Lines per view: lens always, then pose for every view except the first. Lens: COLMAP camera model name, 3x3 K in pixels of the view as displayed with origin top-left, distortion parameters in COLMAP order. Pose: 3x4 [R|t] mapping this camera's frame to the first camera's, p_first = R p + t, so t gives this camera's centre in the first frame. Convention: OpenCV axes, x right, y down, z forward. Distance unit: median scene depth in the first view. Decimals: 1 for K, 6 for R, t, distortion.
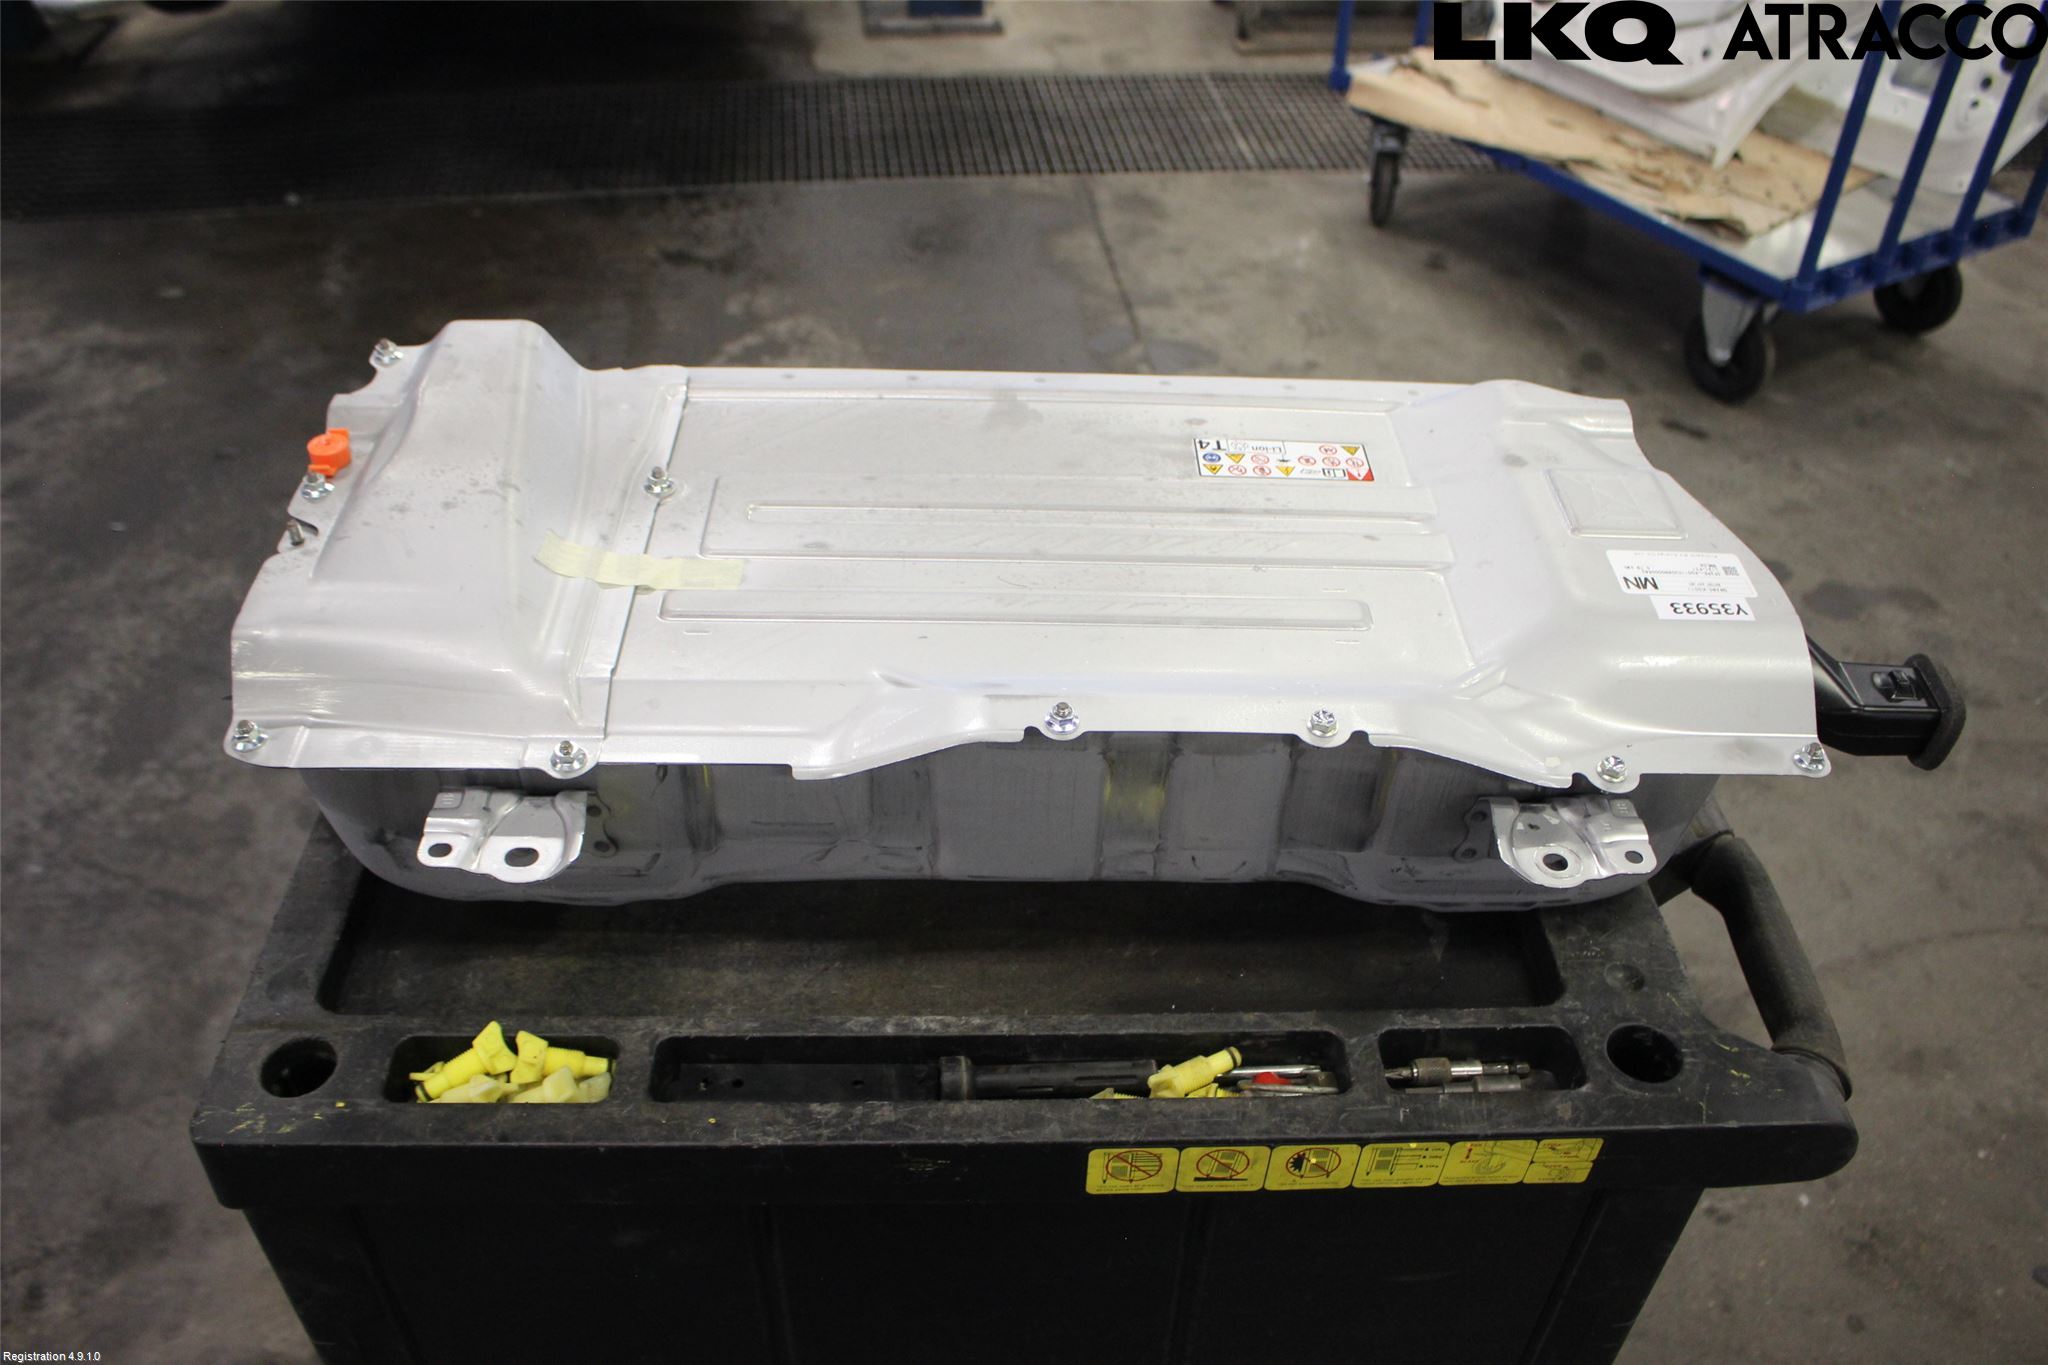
lens RADIAL K [[1681.0, 0, 1034.3], [0, 1681.0, 683.1], [0, 0, 1]] dist [-0.079623, 0.000793]
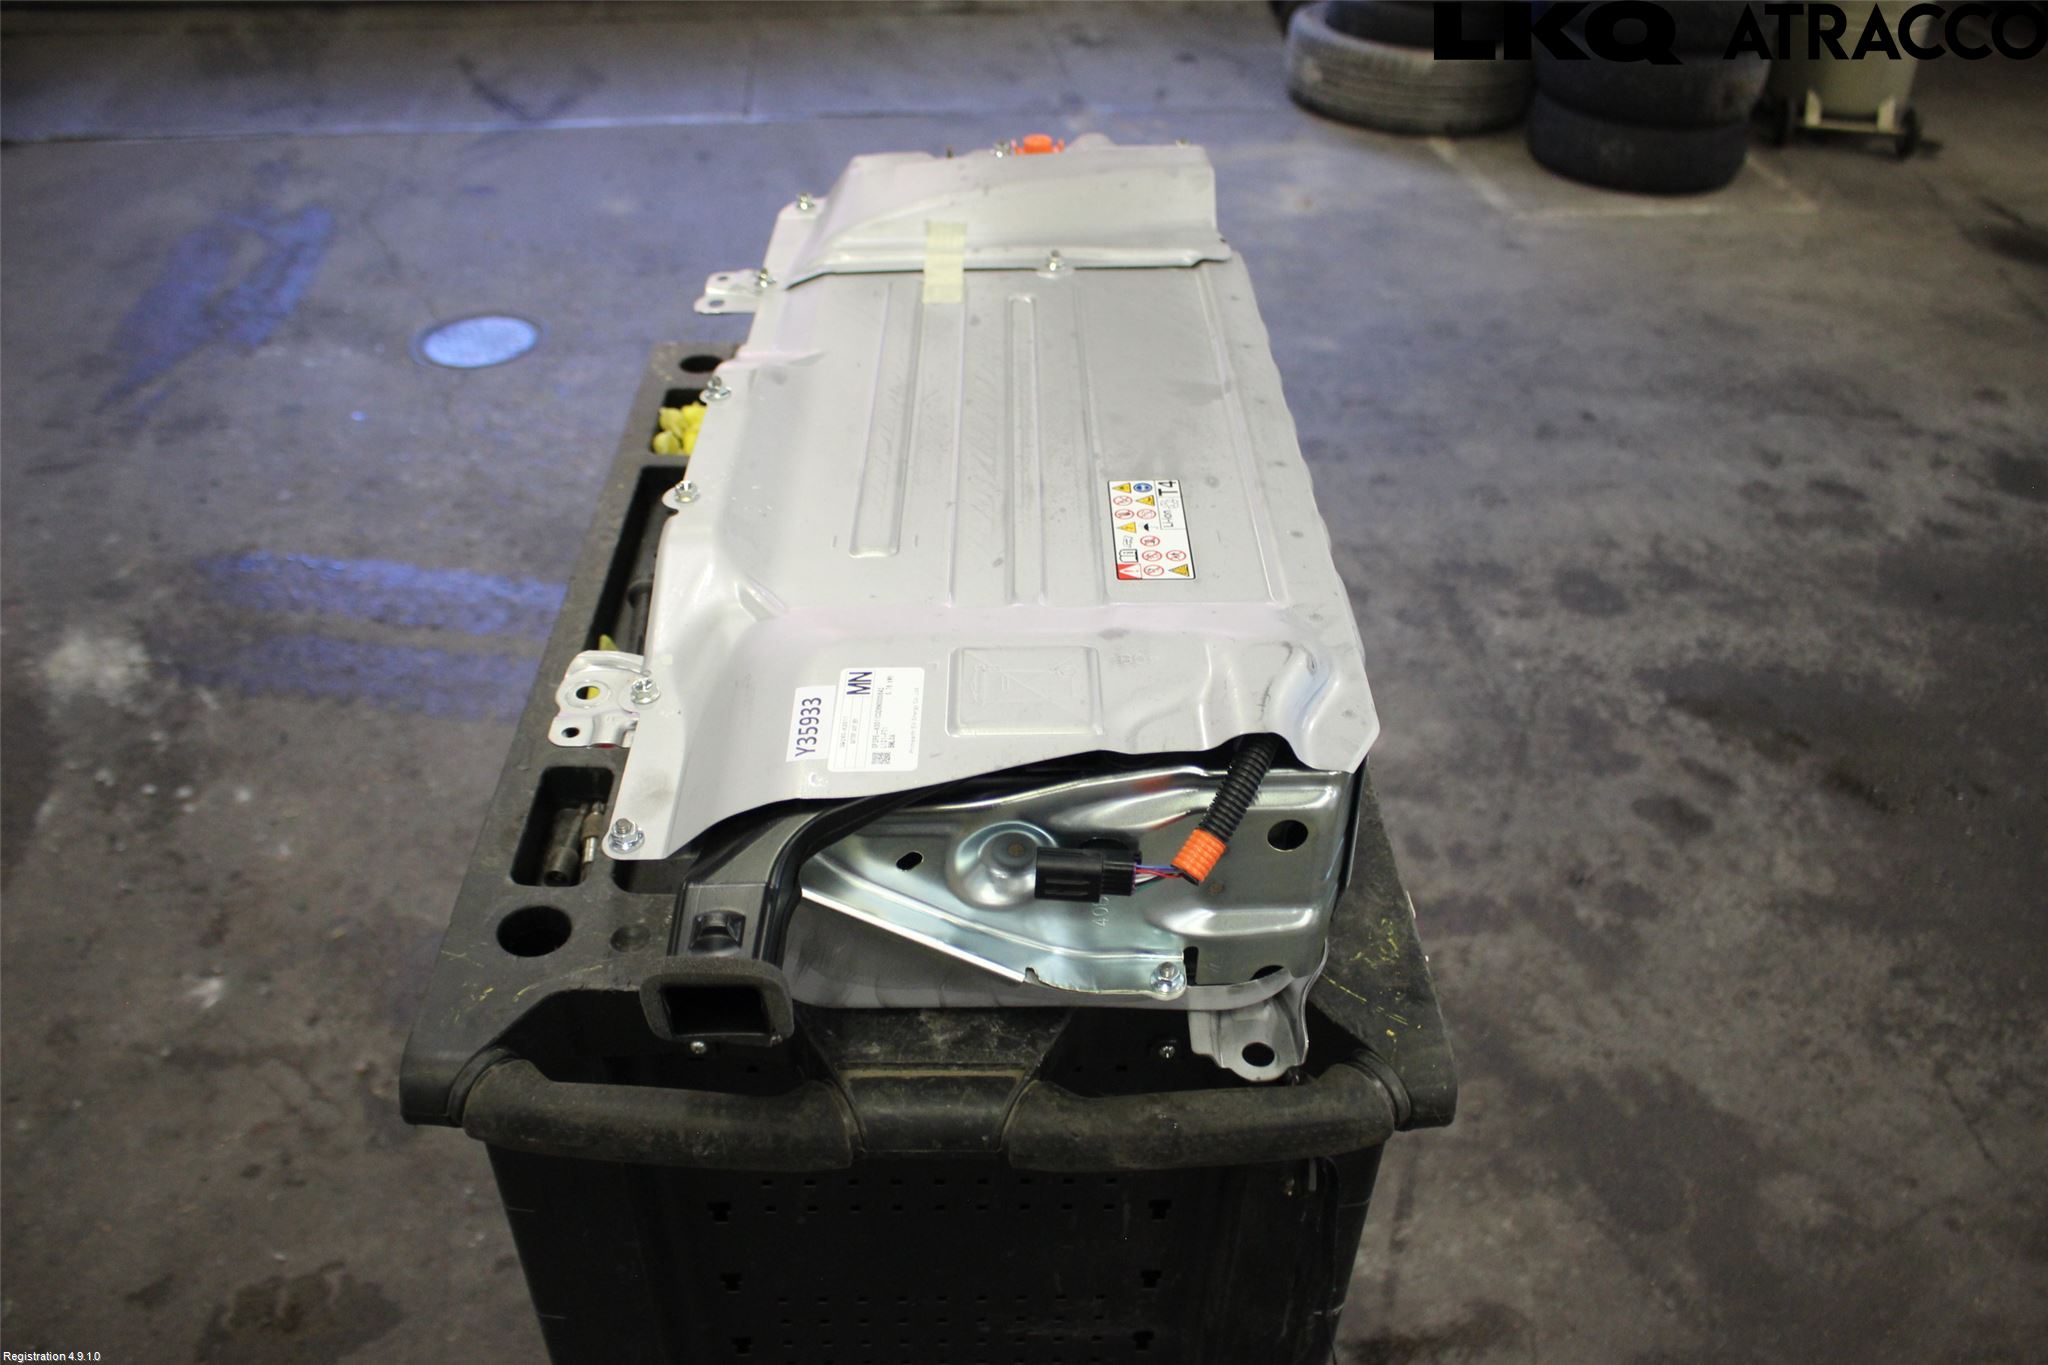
lens RADIAL K [[1667.0, 0, 1025.4], [0, 1667.0, 679.7], [0, 0, 1]] dist [-0.076156, -0.002638]
pose [[0.006739, 0.578403, -0.815723, 0.952880], [-0.646026, 0.625176, 0.437956, -0.442475], [0.763286, 0.524027, 0.377876, 0.652342]]
